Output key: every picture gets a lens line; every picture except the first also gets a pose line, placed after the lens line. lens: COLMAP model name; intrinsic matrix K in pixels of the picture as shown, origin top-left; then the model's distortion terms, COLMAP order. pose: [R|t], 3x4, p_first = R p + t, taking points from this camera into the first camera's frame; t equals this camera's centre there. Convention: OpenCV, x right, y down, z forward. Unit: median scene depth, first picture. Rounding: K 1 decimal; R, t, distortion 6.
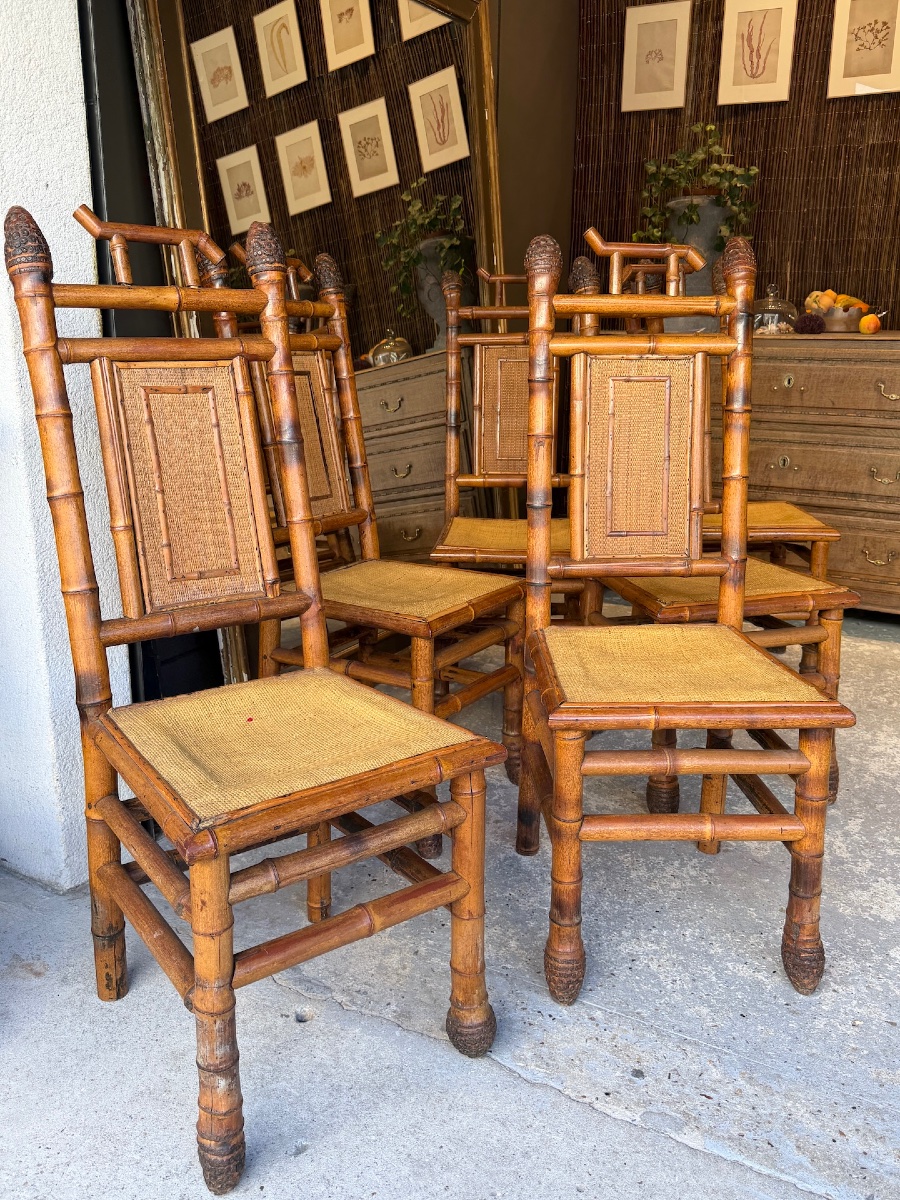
lens RADIAL K [[1006.2, 0, 456.0], [0, 1006.2, 638.1], [0, 0, 1]] dist [0.002871, -0.016642]
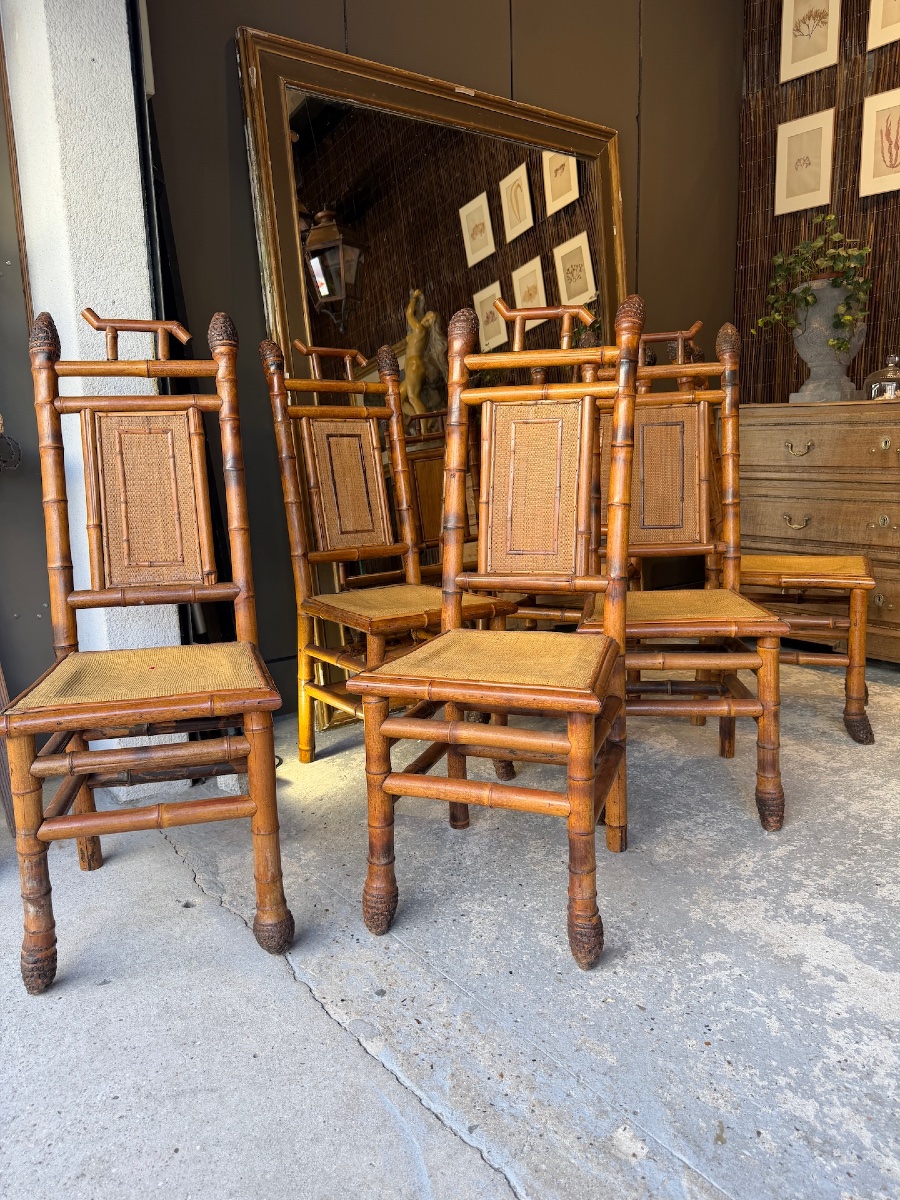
lens RADIAL K [[853.9, 0, 426.7], [0, 853.9, 629.4], [0, 0, 1]] dist [0.005556, -0.010607]
pose [[0.923336, 0.054538, -0.380100, 0.446688], [-0.084543, 0.994446, -0.062686, 0.056117], [0.374570, 0.090015, 0.922819, 0.054116]]
